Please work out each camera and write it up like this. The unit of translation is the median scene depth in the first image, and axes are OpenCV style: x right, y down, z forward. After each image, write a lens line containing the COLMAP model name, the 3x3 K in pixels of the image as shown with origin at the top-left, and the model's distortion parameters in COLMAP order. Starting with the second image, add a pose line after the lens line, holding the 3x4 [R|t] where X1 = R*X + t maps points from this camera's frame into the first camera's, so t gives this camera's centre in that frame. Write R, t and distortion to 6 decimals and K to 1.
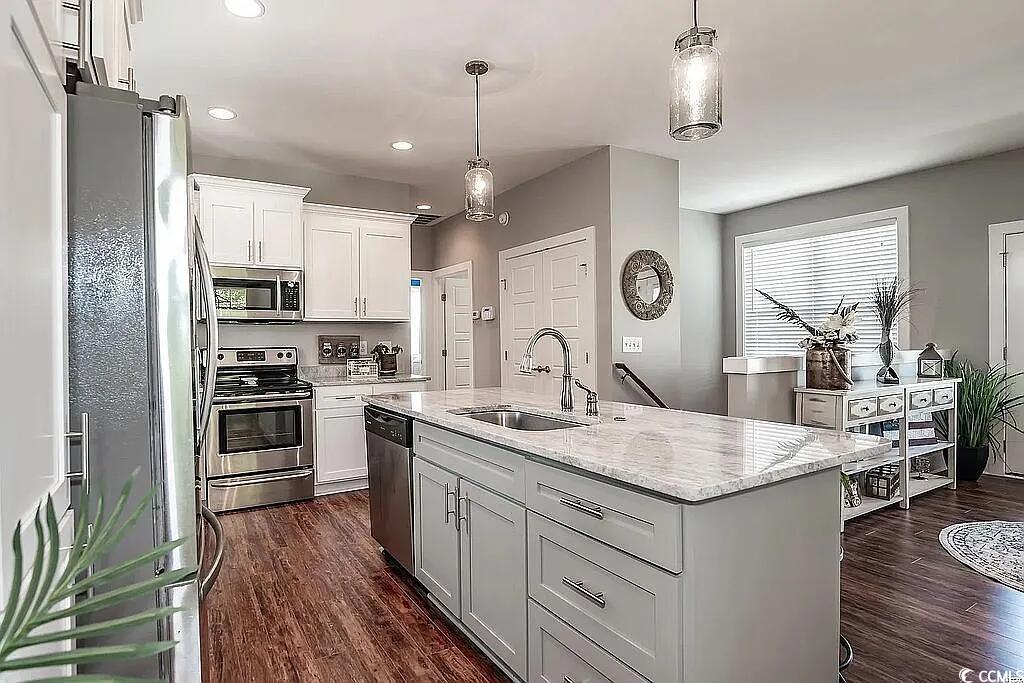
lens RADIAL K [[530.6, 0, 476.9], [0, 530.6, 348.8], [0, 0, 1]] dist [-0.014036, 0.000995]
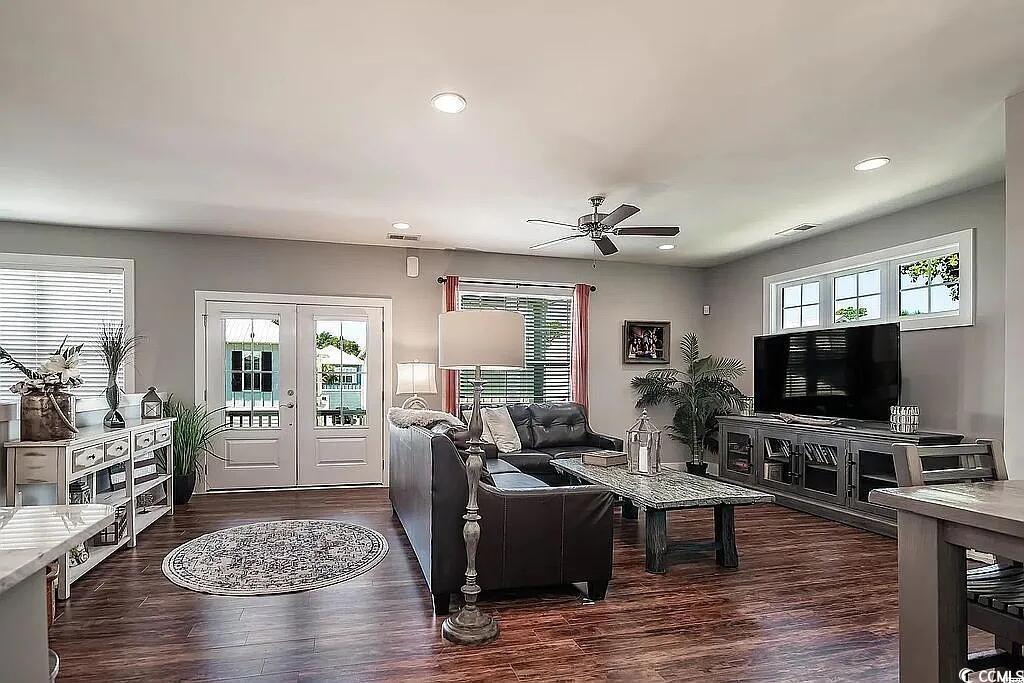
lens RADIAL K [[478.6, 0, 452.3], [0, 478.6, 386.3], [0, 0, 1]] dist [-0.021657, 0.000190]
pose [[0.287997, 0.001537, 0.957630, 0.100293], [0.007606, 0.999963, -0.003892, -0.004310], [-0.957601, 0.008405, 0.287975, 0.120349]]
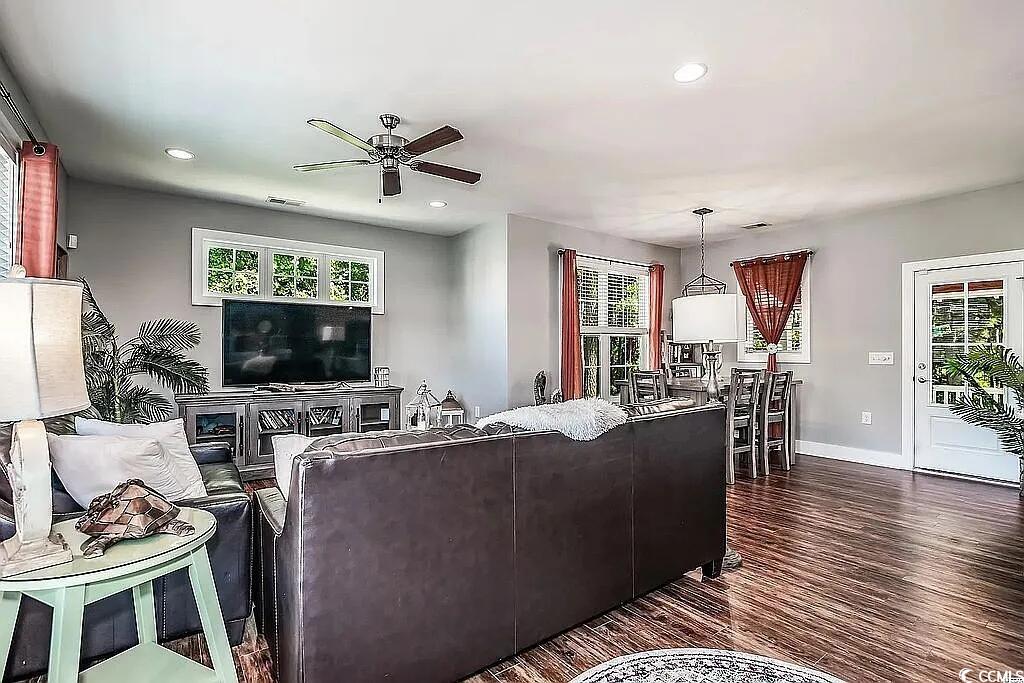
lens RADIAL K [[481.9, 0, 526.7], [0, 481.9, 355.3], [0, 0, 1]] dist [-0.018020, 0.001424]
pose [[-0.992386, 0.010732, -0.122697, 1.023296], [0.007873, 0.999687, 0.023761, -0.027260], [0.122913, 0.022614, -0.992160, 0.930946]]
